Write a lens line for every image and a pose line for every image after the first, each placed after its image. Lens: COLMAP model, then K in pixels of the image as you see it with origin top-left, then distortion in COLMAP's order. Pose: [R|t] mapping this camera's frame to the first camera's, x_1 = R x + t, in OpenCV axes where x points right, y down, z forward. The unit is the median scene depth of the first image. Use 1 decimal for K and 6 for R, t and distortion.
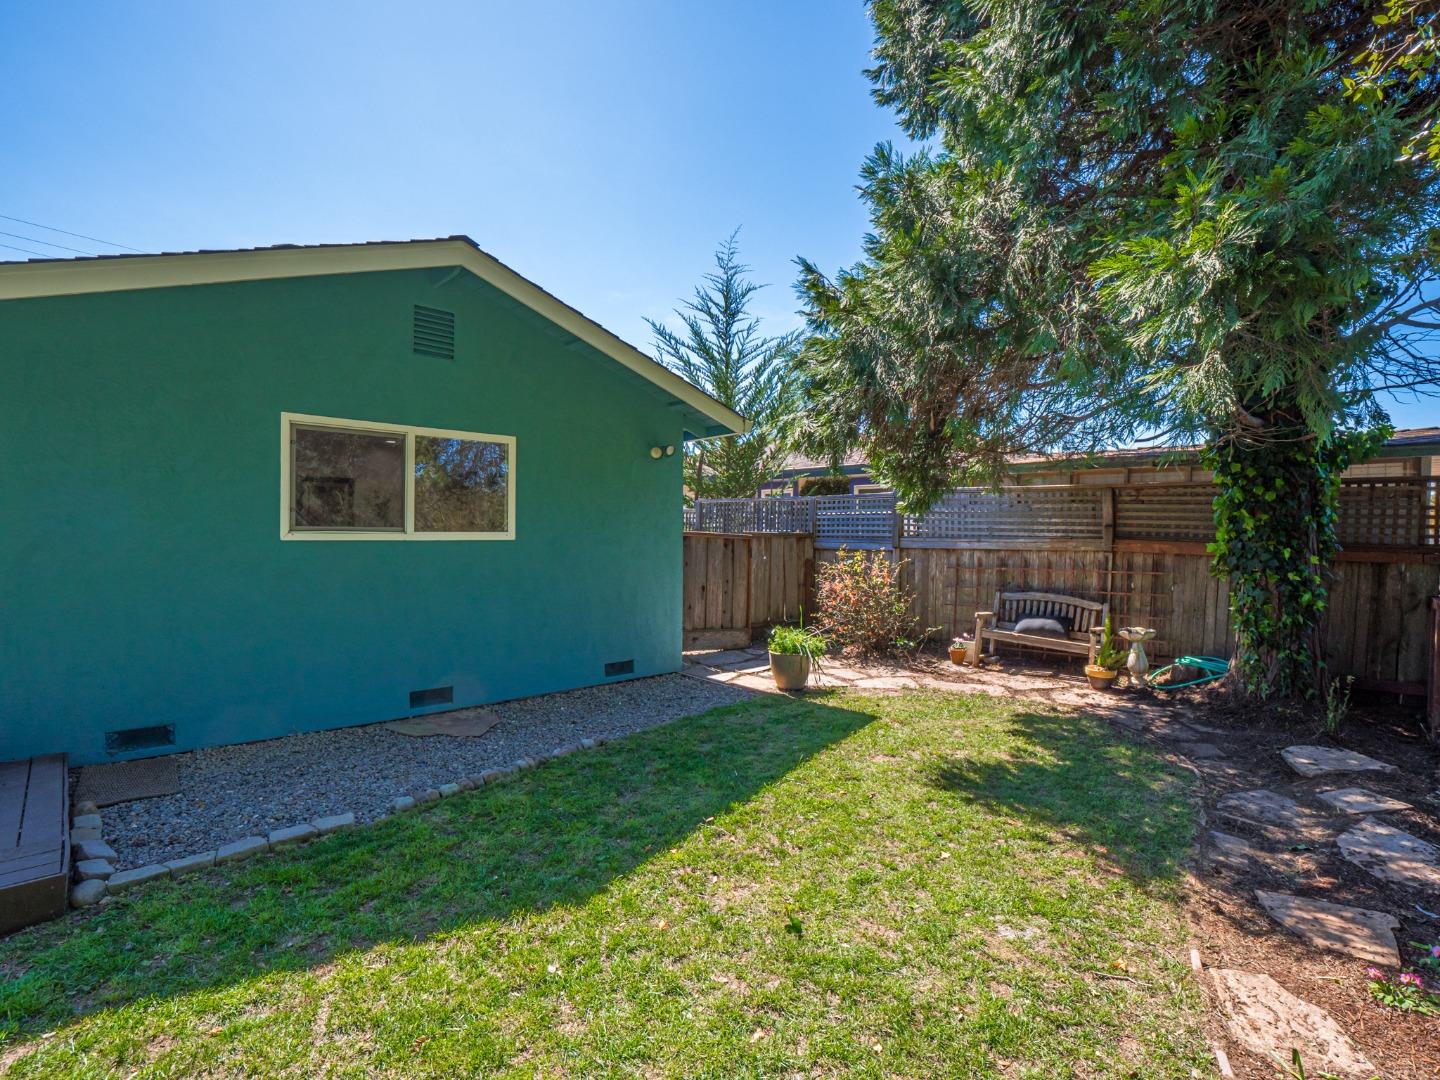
lens RADIAL K [[701.5, 0, 718.5], [0, 701.5, 537.5], [0, 0, 1]] dist [-0.008581, -0.003635]
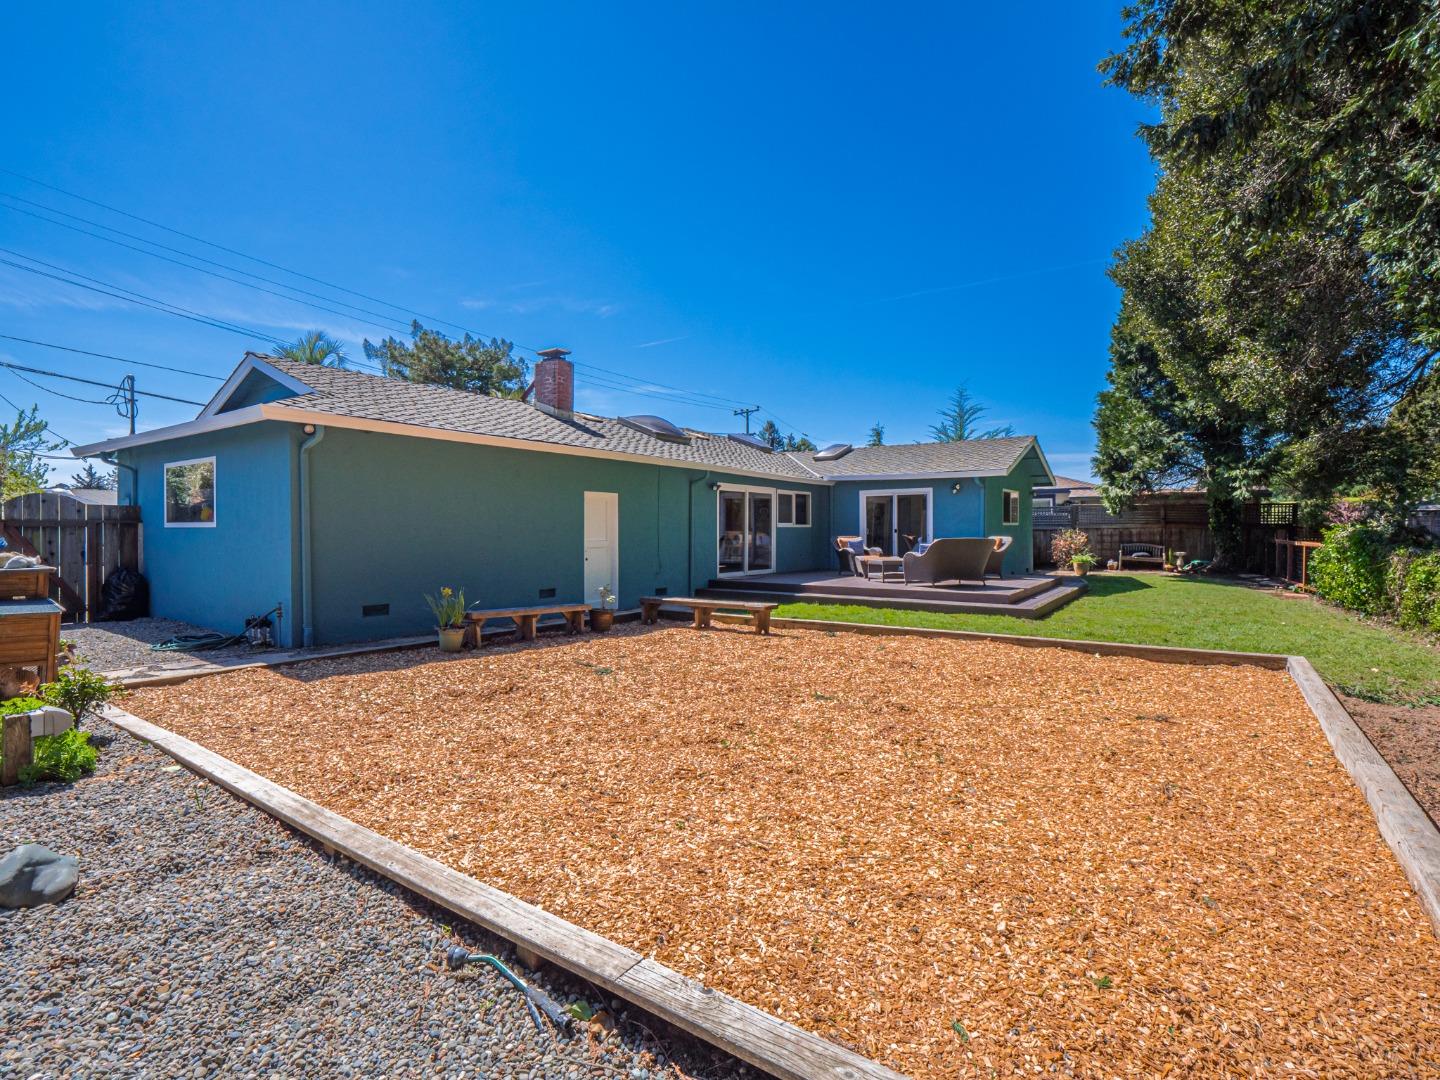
lens RADIAL K [[701.5, 0, 718.3], [0, 701.5, 537.5], [0, 0, 1]] dist [-0.008581, -0.003635]
pose [[0.979085, -0.014702, 0.202920, -1.766213], [0.013981, 0.999890, 0.004988, 0.019710], [-0.202971, -0.002046, 0.979183, -1.399027]]
